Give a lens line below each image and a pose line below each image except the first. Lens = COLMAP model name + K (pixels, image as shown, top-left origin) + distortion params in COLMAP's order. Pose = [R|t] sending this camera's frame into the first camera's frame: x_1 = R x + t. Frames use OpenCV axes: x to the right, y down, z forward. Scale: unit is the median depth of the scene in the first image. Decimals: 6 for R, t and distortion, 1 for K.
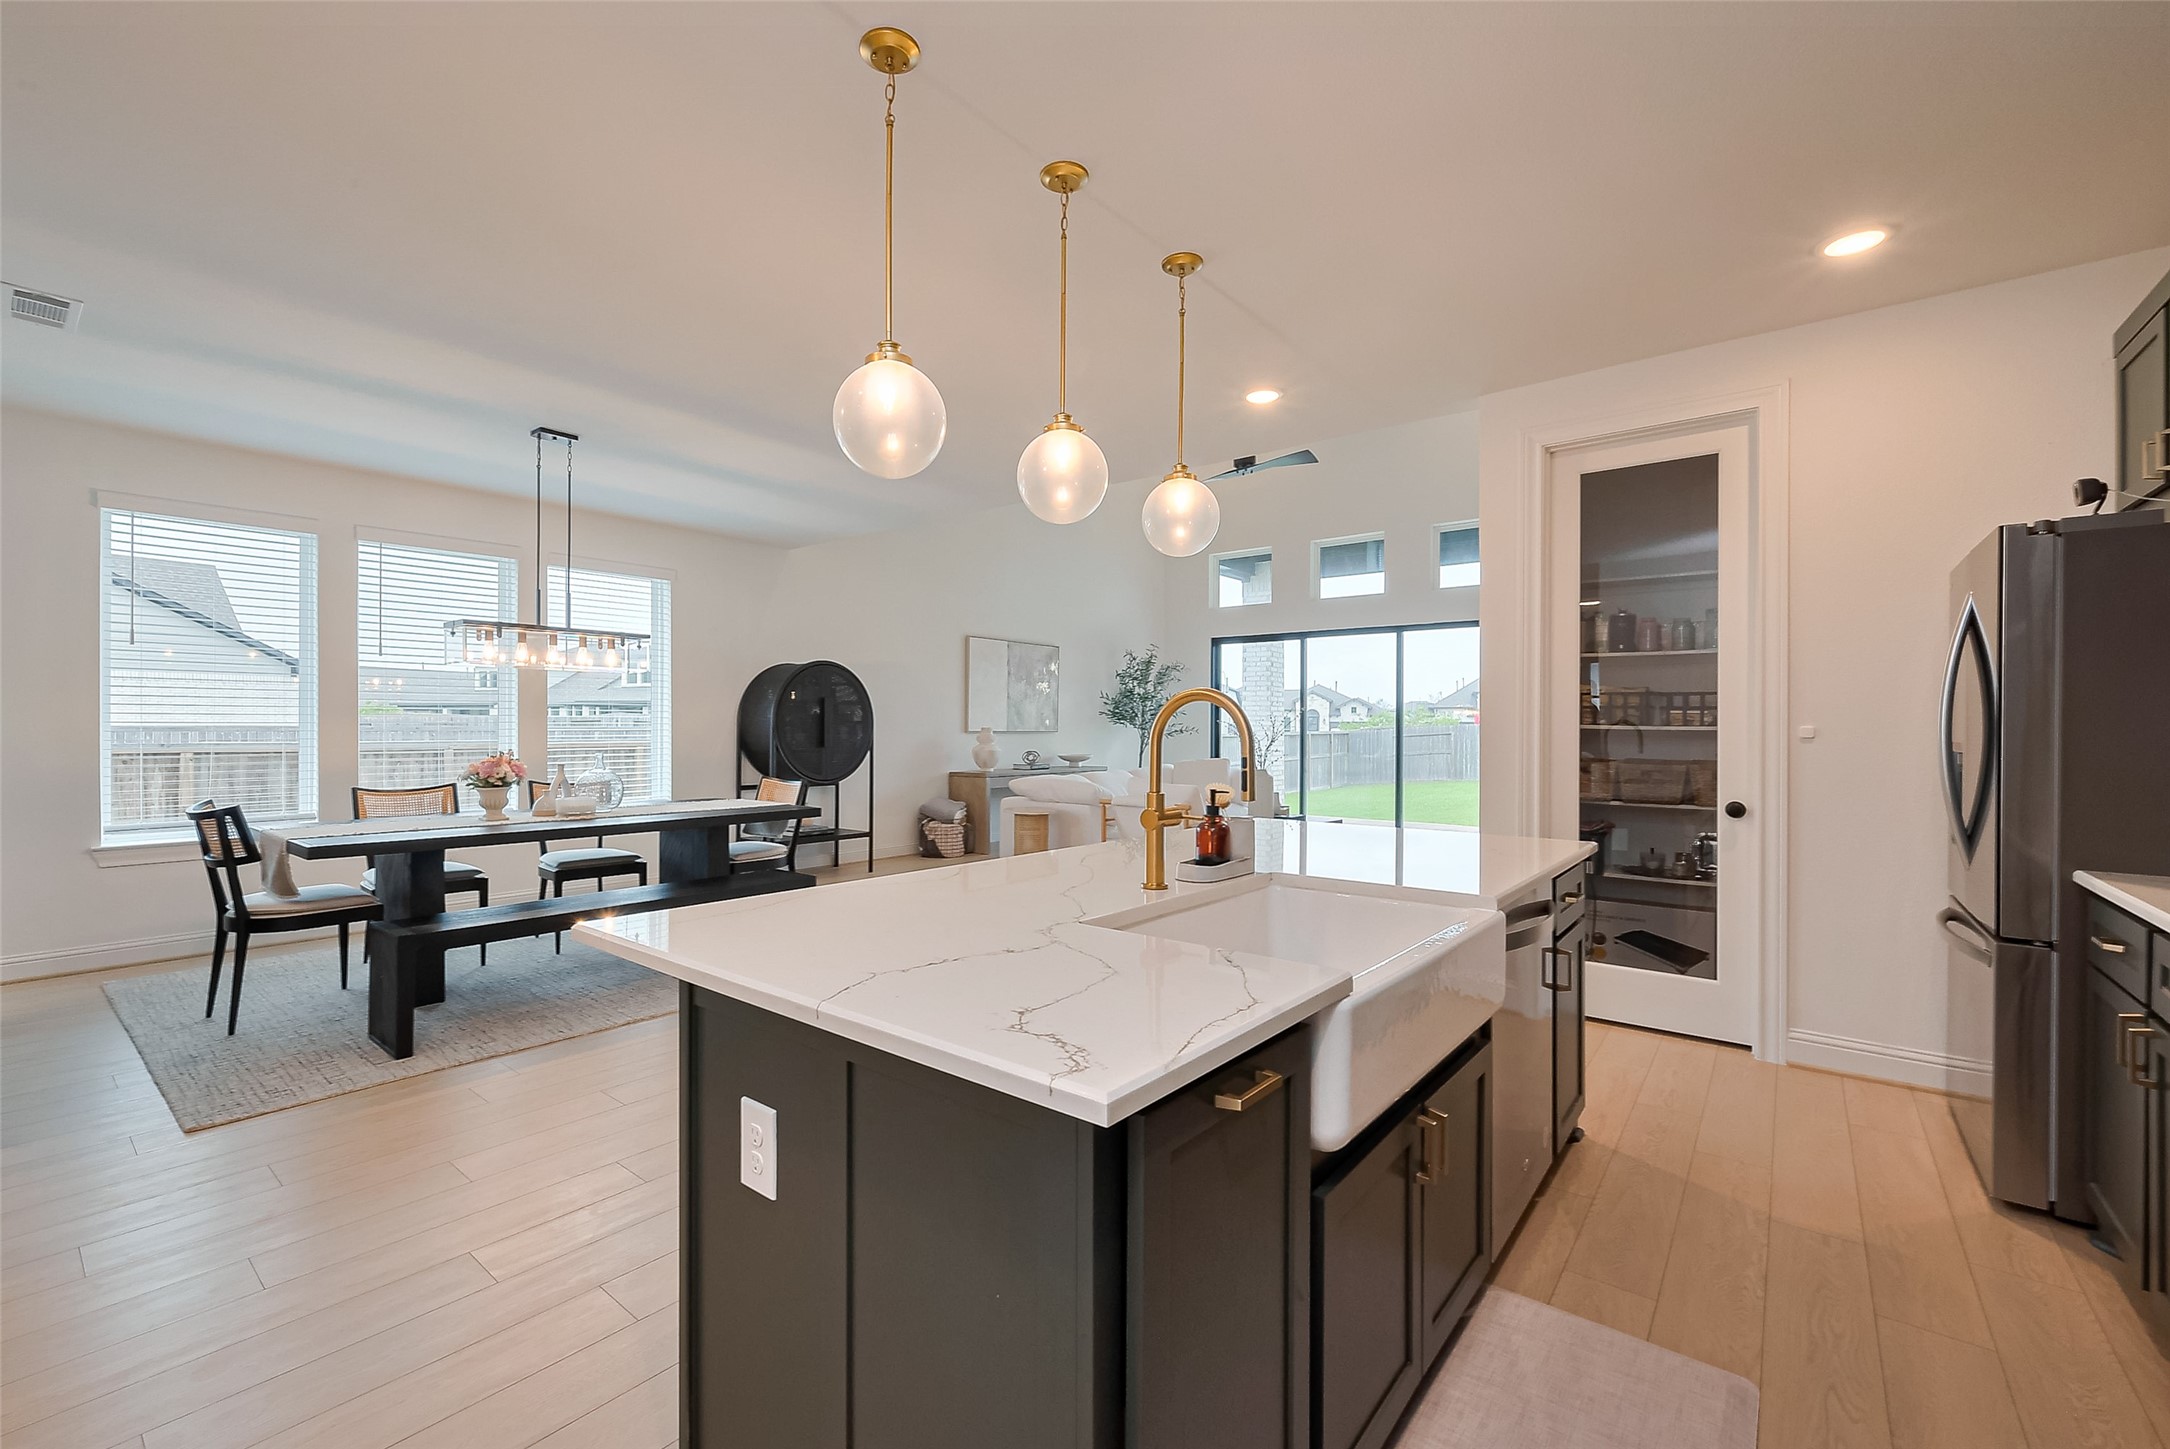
lens RADIAL K [[894.5, 0, 1046.2], [0, 894.5, 729.7], [0, 0, 1]] dist [0.002255, -0.000485]
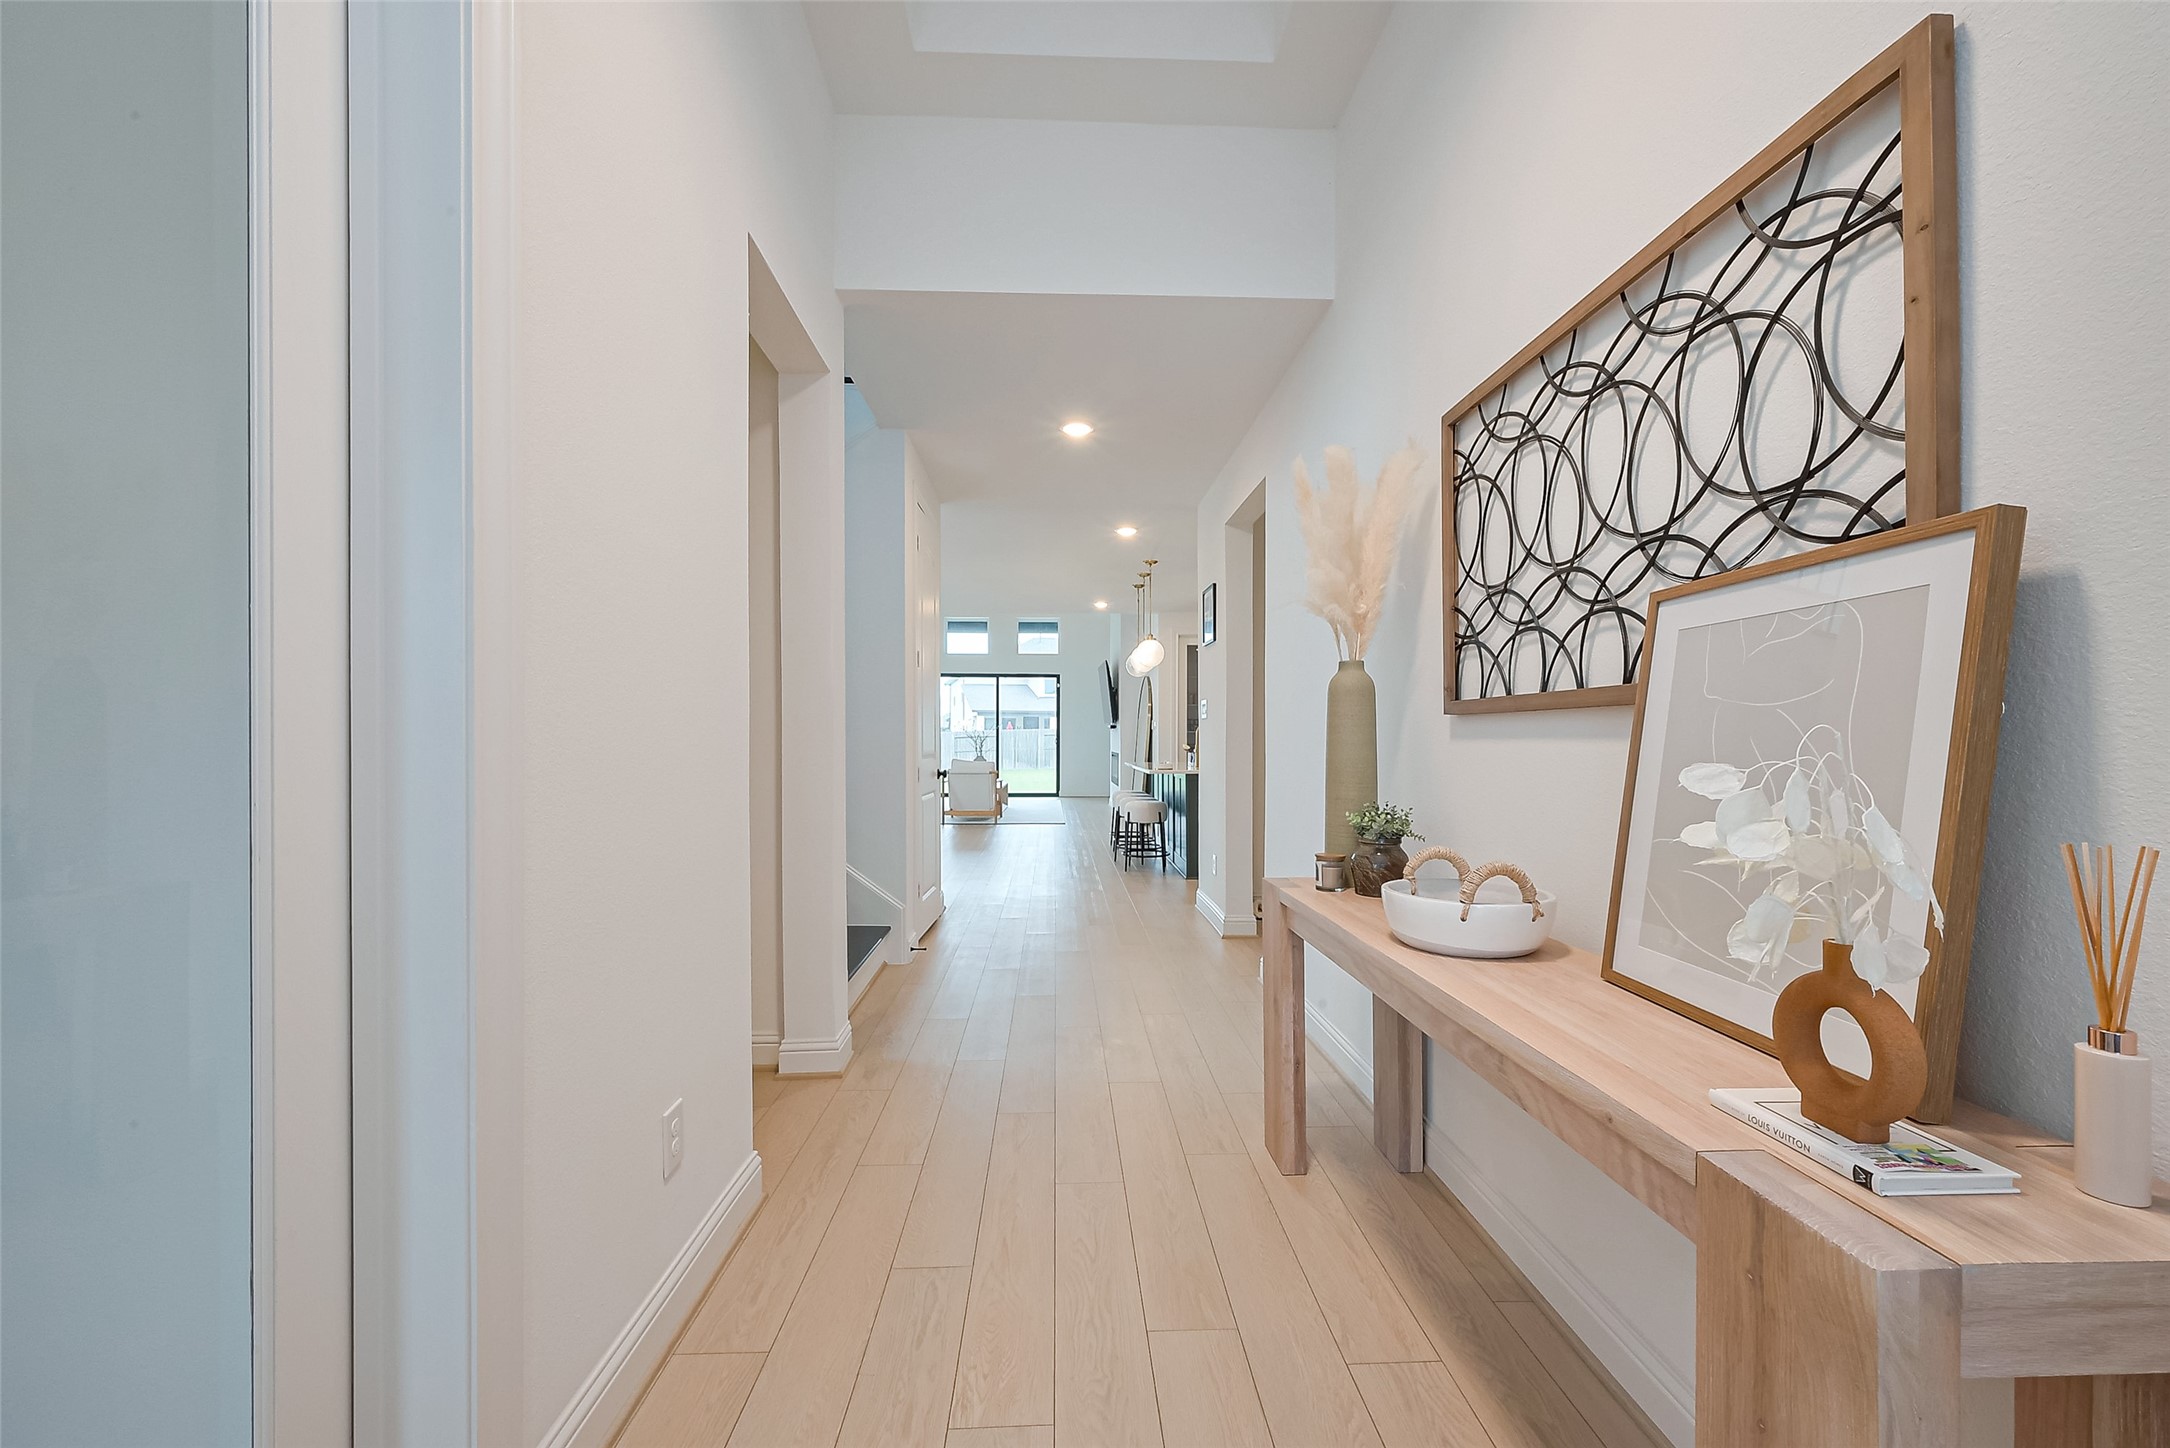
lens RADIAL K [[857.3, 0, 1088.9], [0, 857.3, 722.0], [0, 0, 1]] dist [-0.001229, -0.000034]
pose [[0.741188, 0.009585, 0.671229, -1.269820], [0.003762, 0.999823, -0.018431, 0.015935], [-0.671287, 0.016186, 0.741020, -0.719736]]
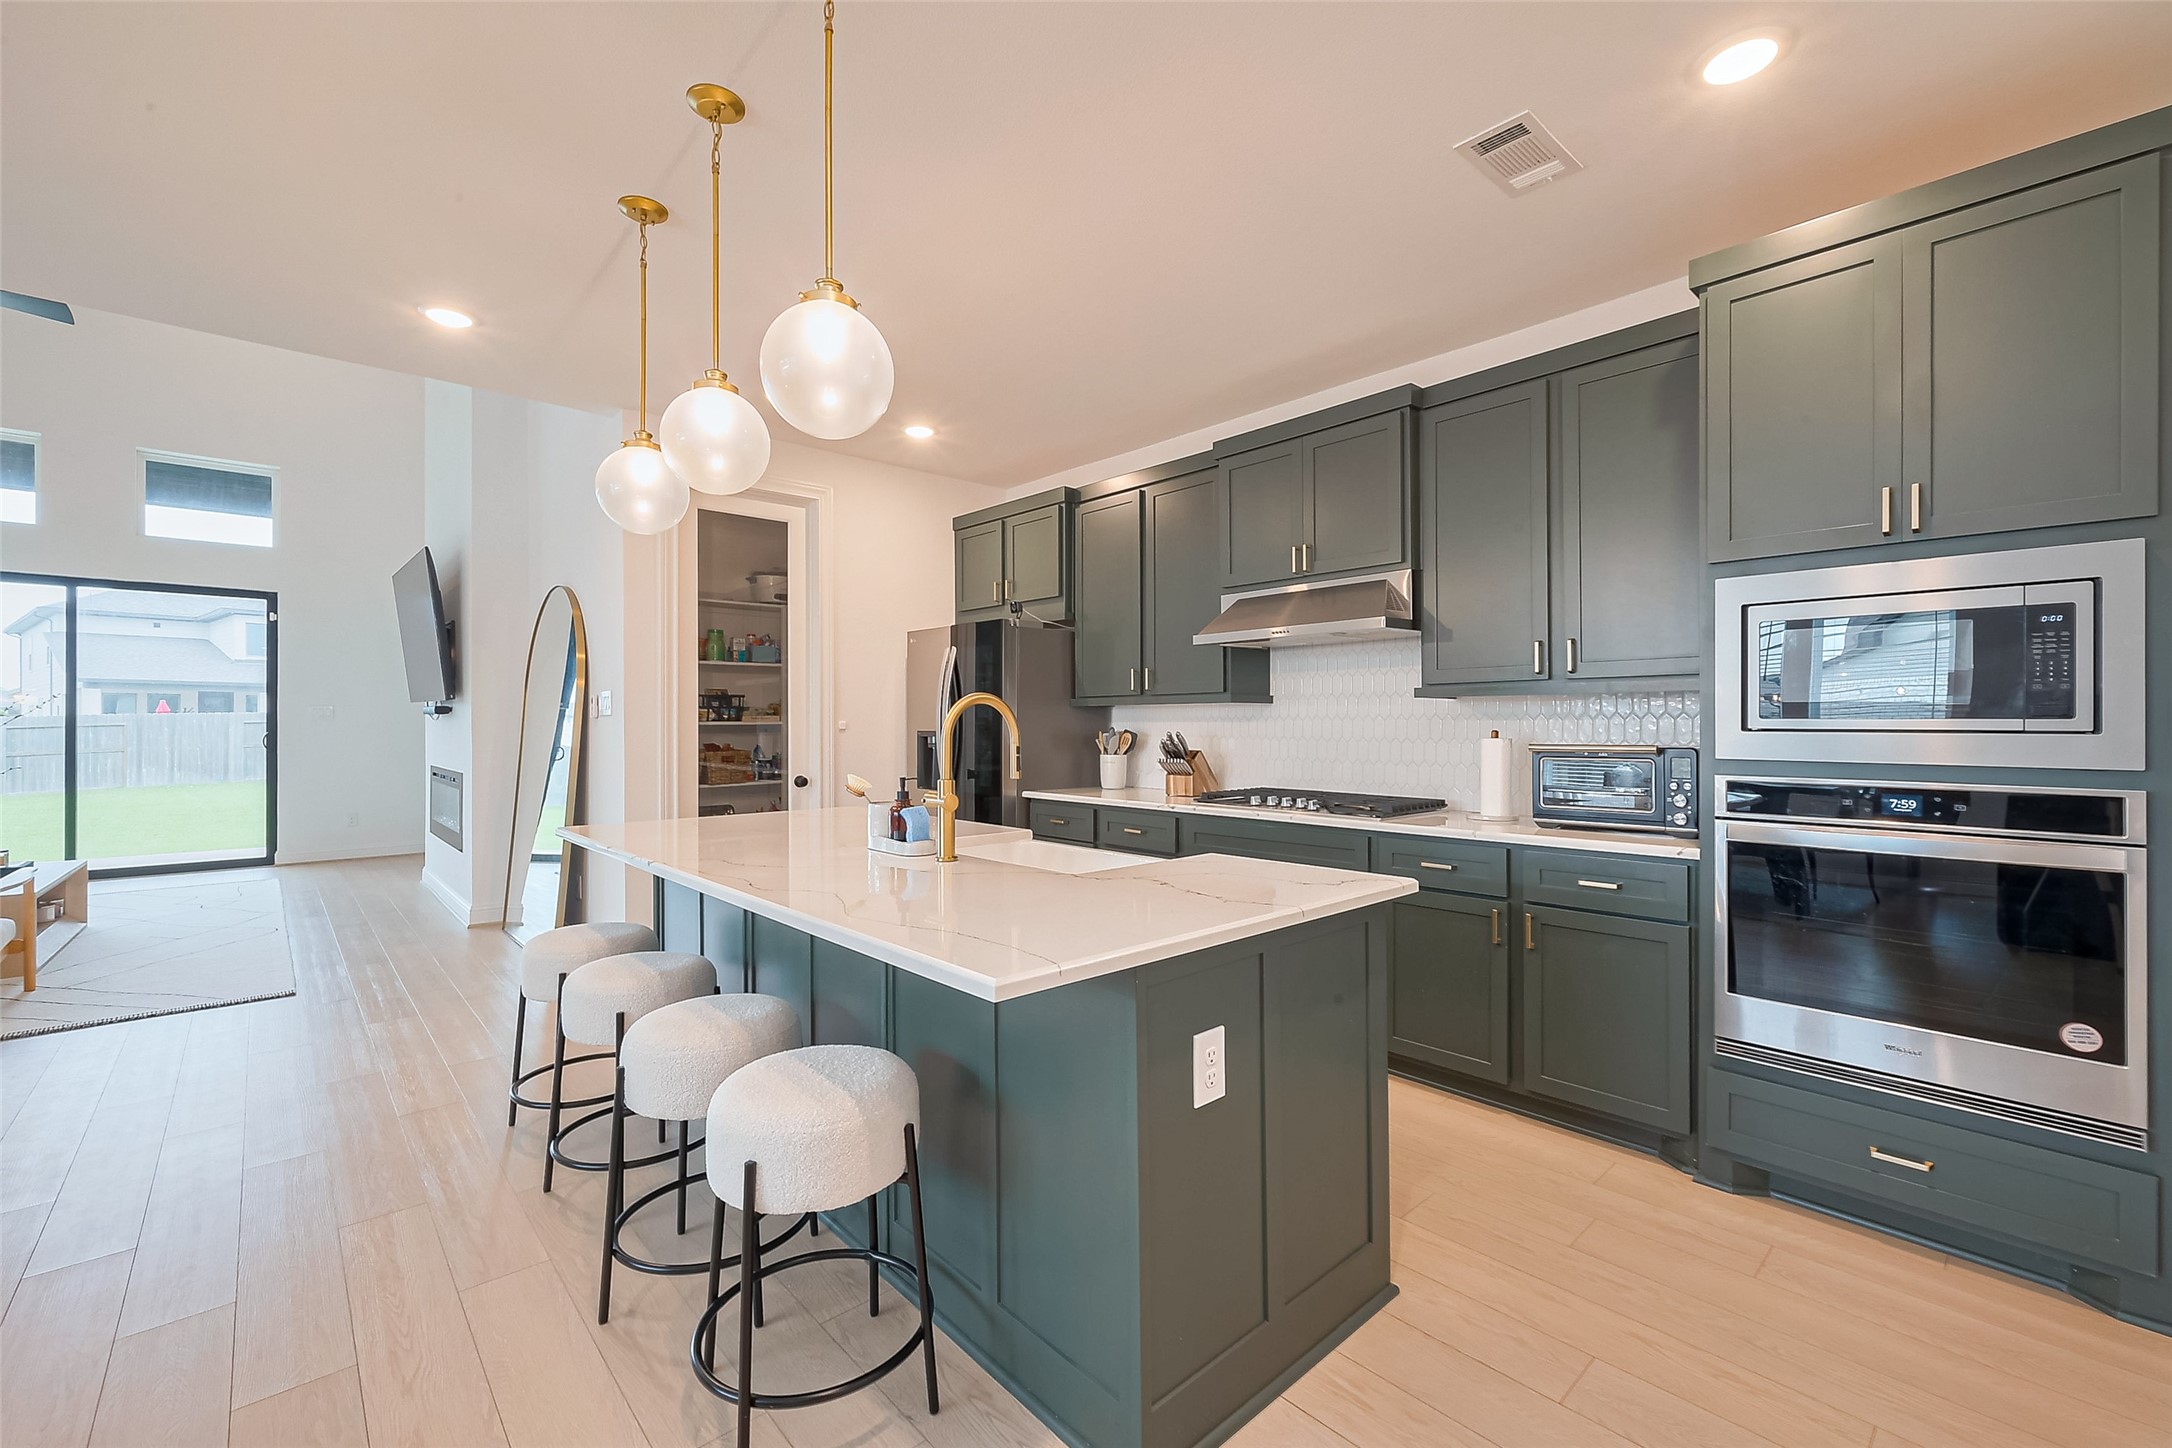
lens RADIAL K [[903.6, 0, 1096.1], [0, 903.6, 718.5], [0, 0, 1]] dist [-0.003385, 0.000078]
pose [[0.132428, 0.001491, 0.991192, -0.427269], [0.005010, 0.999985, -0.002173, -0.002522], [-0.991180, 0.005253, 0.132418, 0.268833]]
